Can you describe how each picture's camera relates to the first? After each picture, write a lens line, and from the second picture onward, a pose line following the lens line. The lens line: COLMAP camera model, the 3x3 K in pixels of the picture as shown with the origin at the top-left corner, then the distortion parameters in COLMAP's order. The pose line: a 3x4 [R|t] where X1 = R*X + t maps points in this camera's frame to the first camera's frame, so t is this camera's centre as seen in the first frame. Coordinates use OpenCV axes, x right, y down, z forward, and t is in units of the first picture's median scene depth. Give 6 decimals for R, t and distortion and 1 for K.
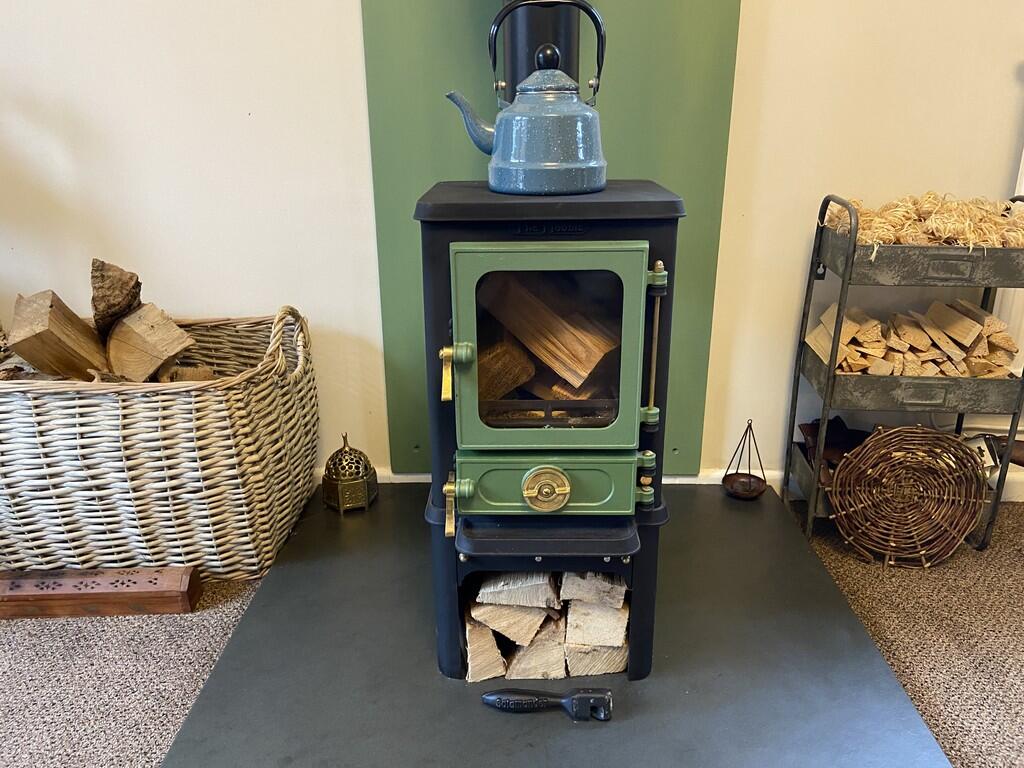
lens RADIAL K [[769.6, 0, 508.0], [0, 769.6, 378.0], [0, 0, 1]] dist [0.102896, -0.142629]
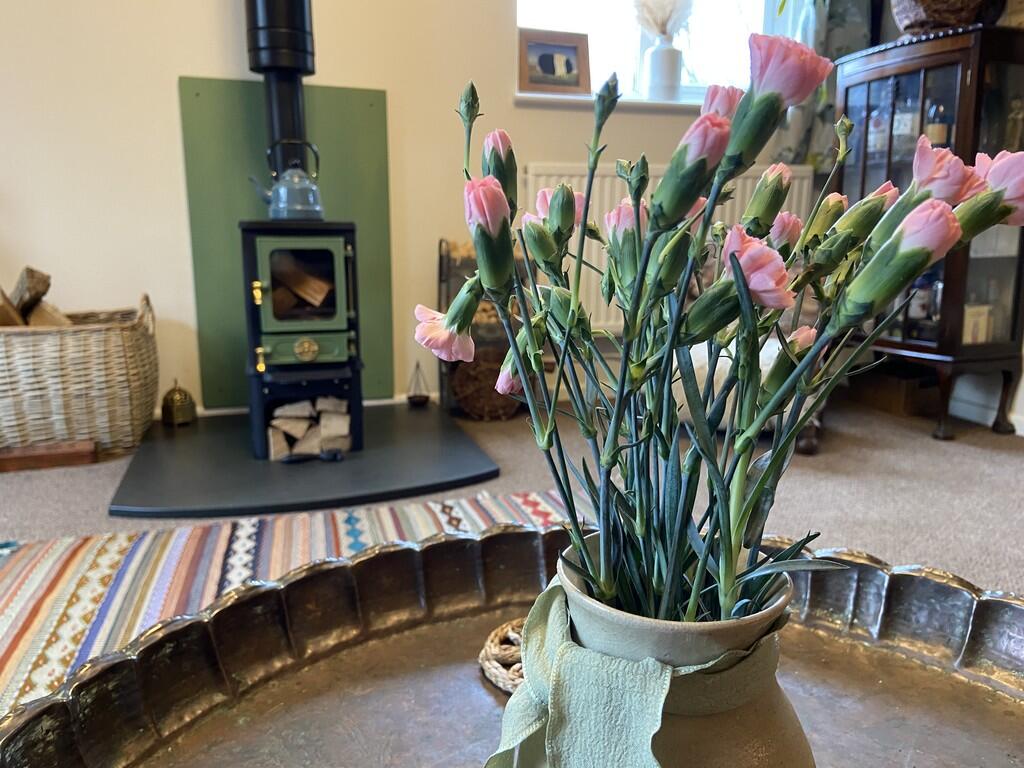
lens RADIAL K [[769.6, 0, 508.0], [0, 769.6, 378.0], [0, 0, 1]] dist [0.102896, -0.142629]
pose [[0.944702, -0.051729, 0.323825, -0.115234], [0.097236, 0.987258, -0.125961, 0.505746], [-0.313183, 0.150483, 0.937695, -1.130724]]
